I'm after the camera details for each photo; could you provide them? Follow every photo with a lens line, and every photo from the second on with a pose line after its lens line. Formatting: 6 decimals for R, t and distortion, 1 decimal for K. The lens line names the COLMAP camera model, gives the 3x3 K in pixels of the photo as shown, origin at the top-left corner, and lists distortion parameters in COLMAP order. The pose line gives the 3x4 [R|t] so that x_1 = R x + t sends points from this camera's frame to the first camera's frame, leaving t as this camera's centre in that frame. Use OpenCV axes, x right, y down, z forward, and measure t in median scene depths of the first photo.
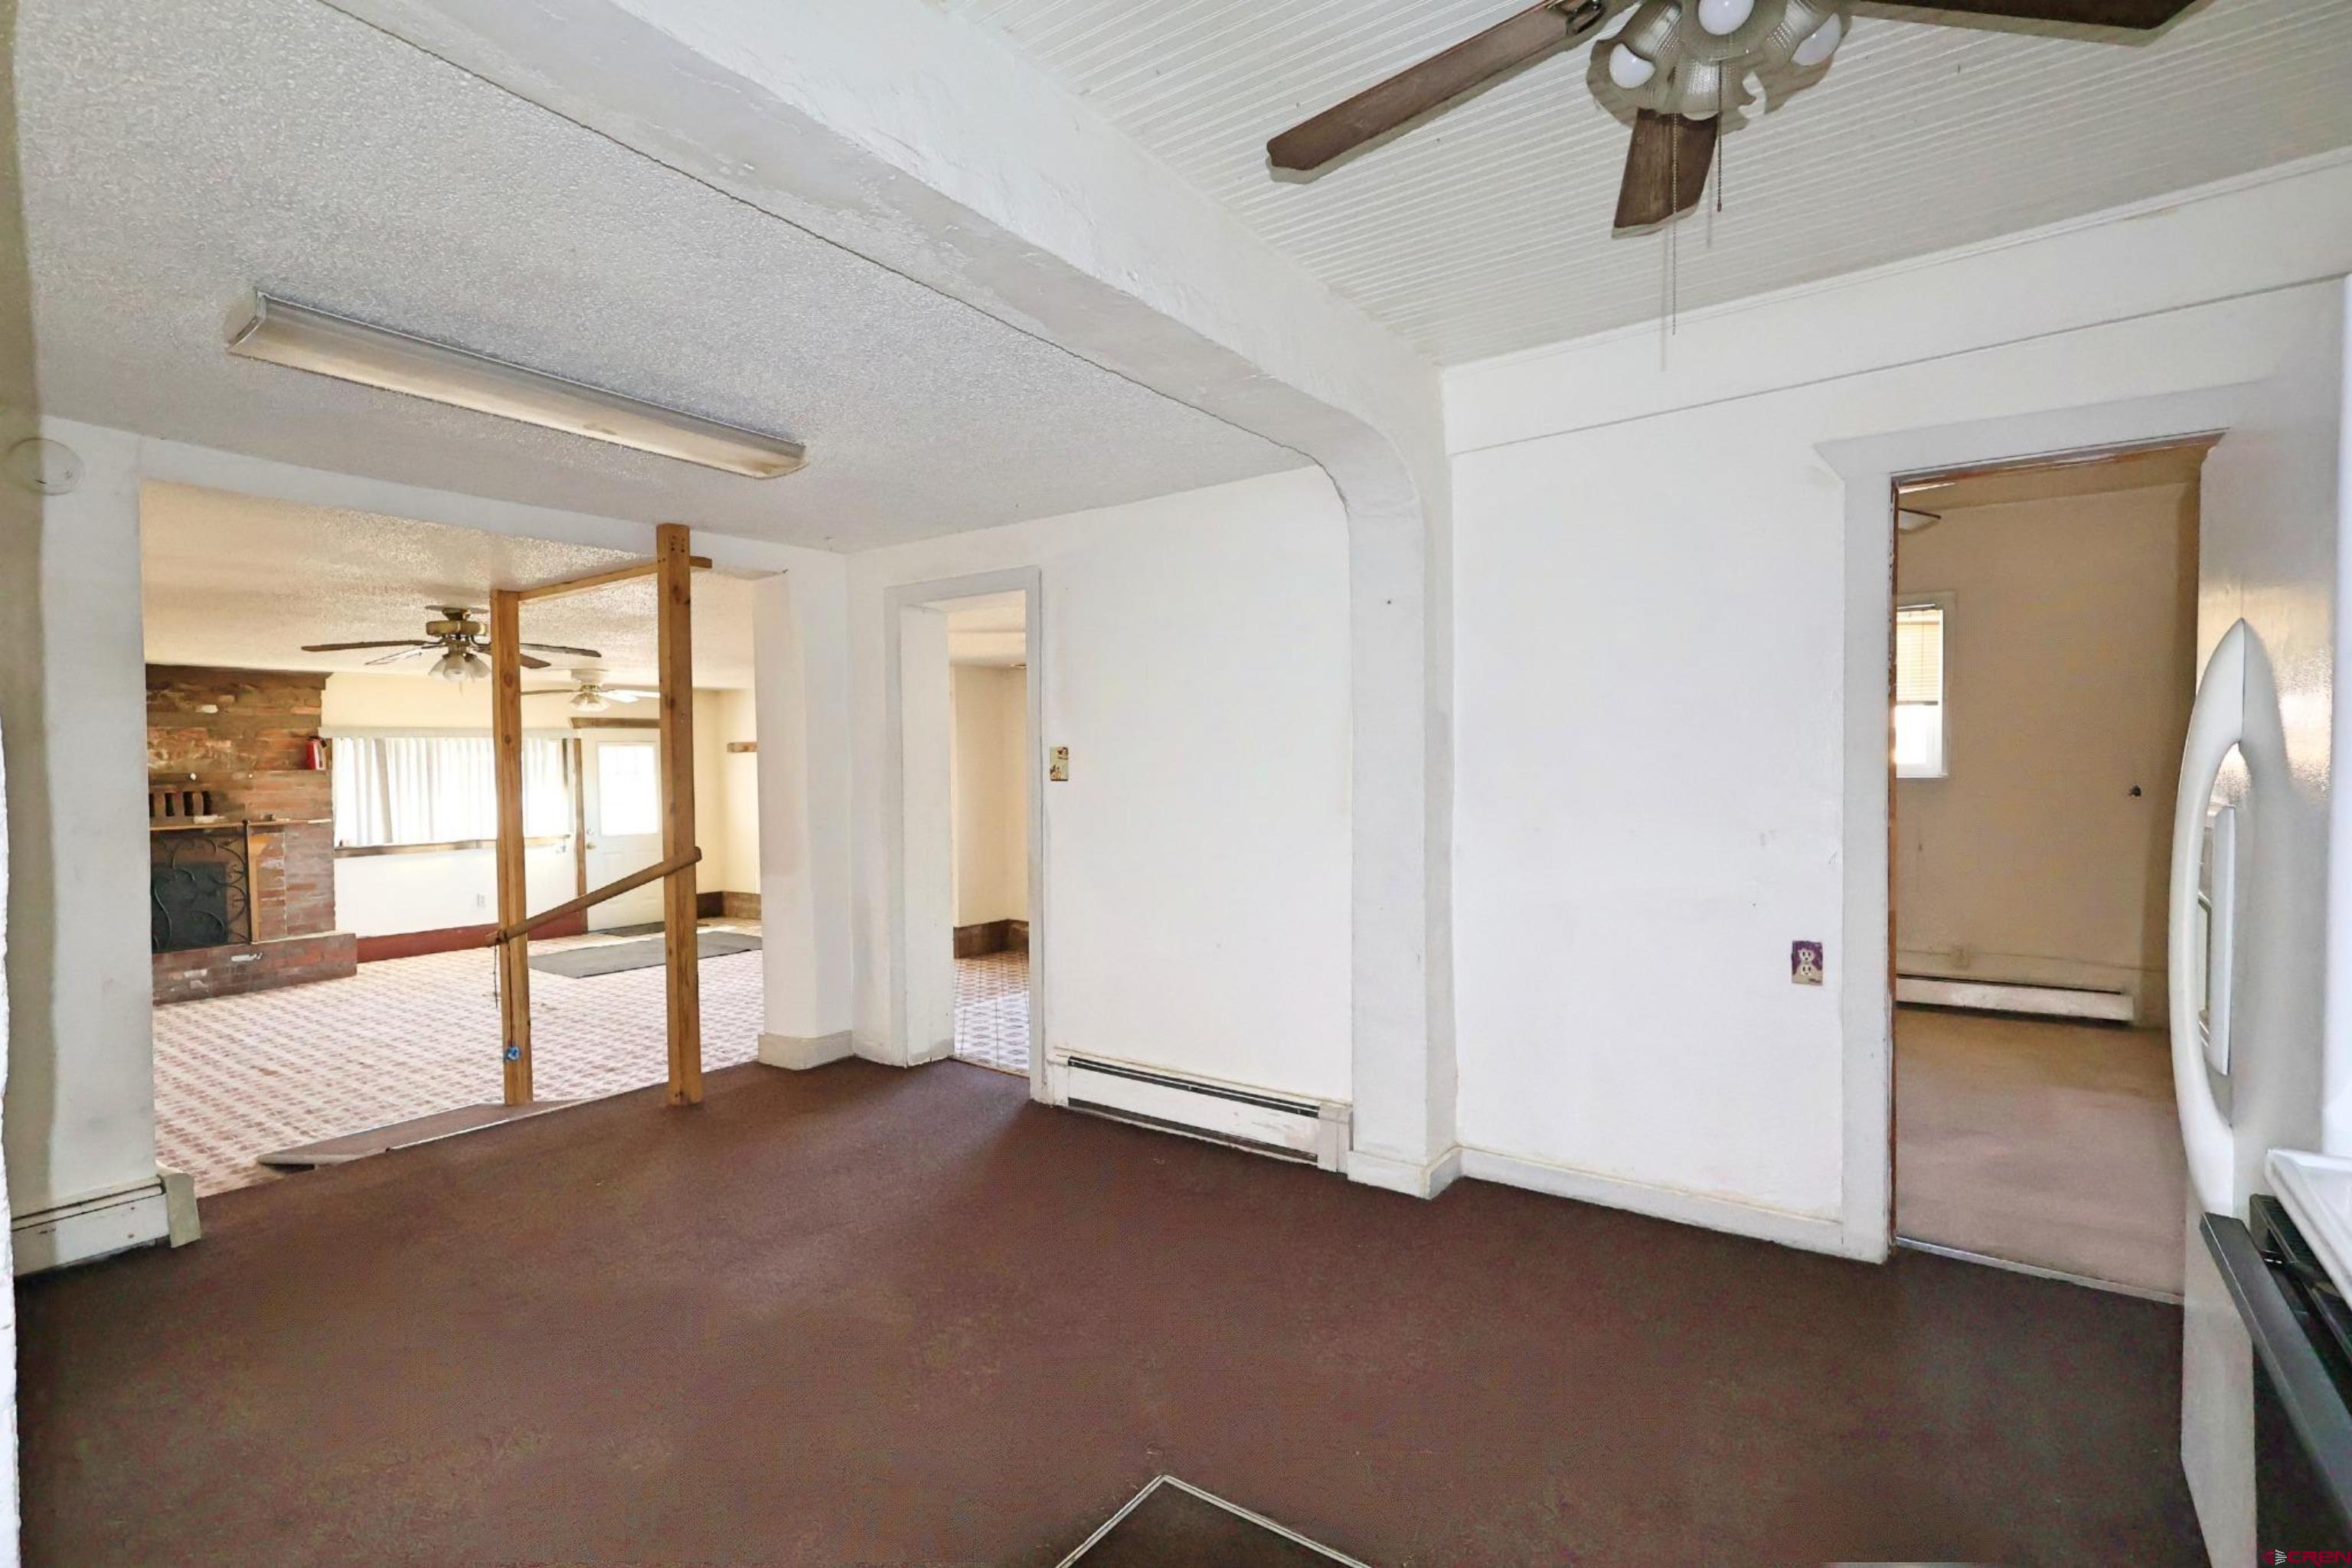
lens RADIAL K [[1096.2, 0, 1173.5], [0, 1096.2, 792.5], [0, 0, 1]] dist [-0.005863, -0.000201]
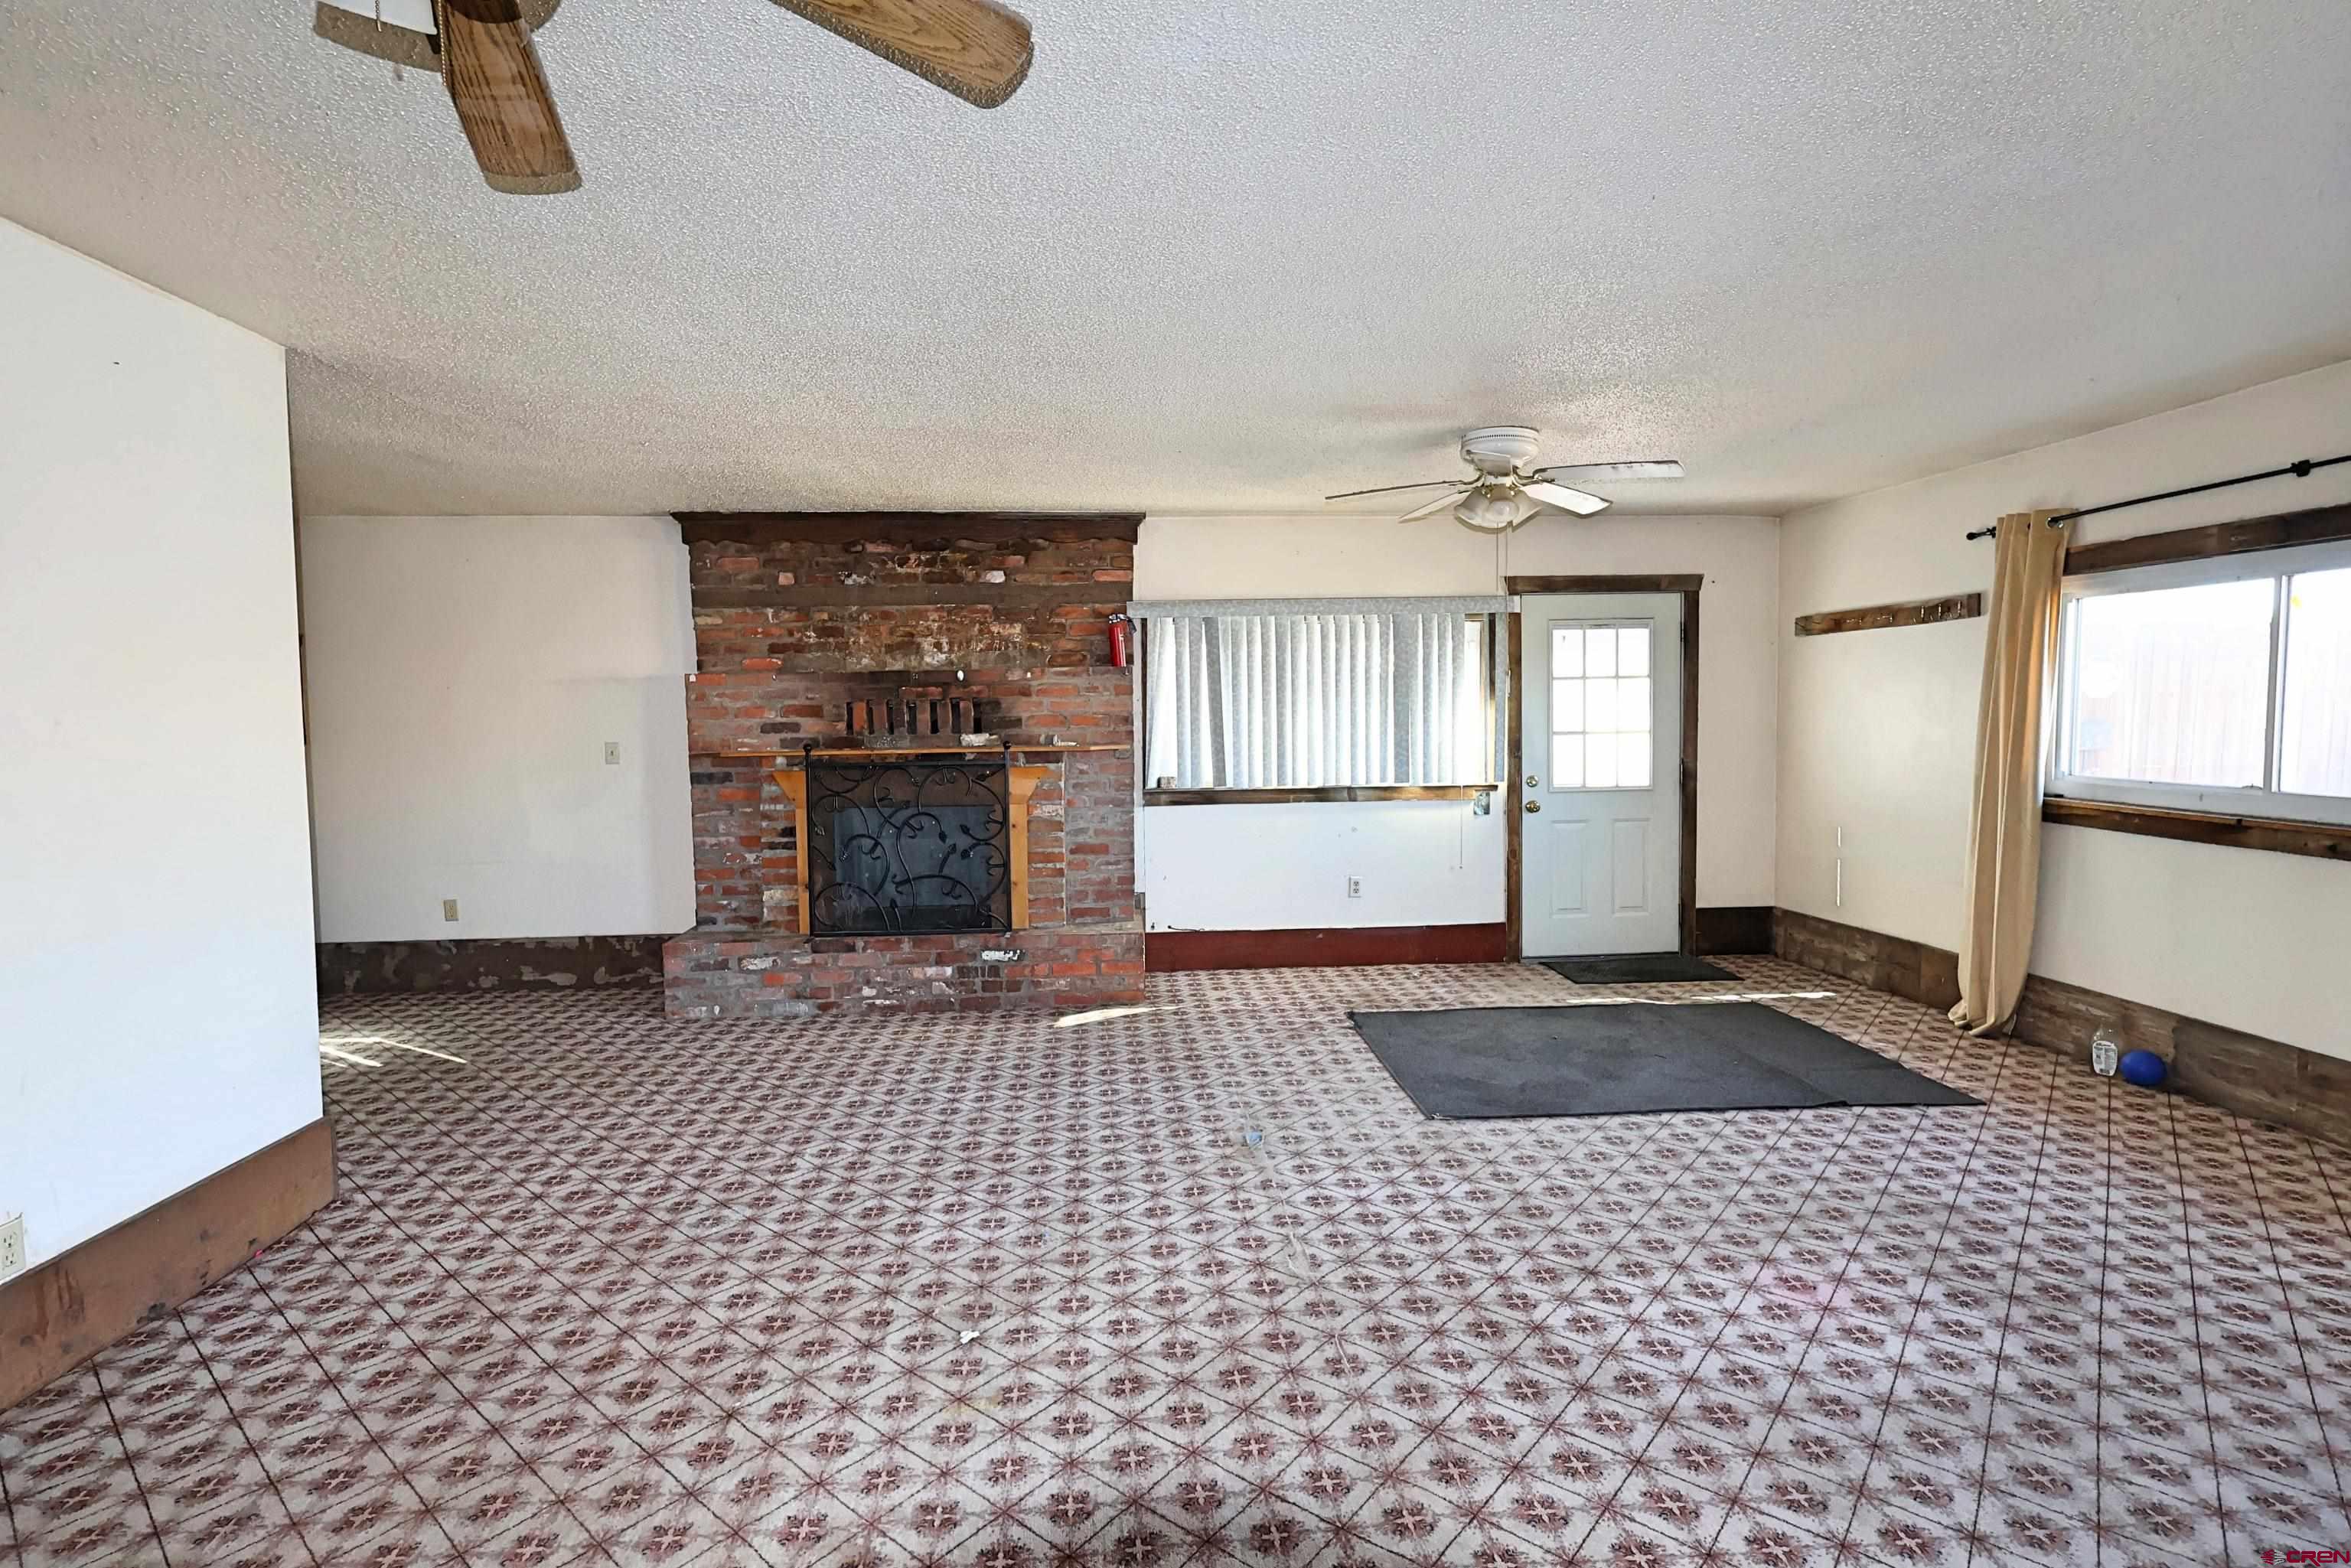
lens RADIAL K [[1095.7, 0, 1169.4], [0, 1095.7, 786.0], [0, 0, 1]] dist [-0.005863, -0.000201]
pose [[0.637589, 0.059526, -0.768074, -0.281467], [-0.018411, 0.997903, 0.062054, 0.008715], [0.770157, -0.025424, 0.637348, 0.638828]]
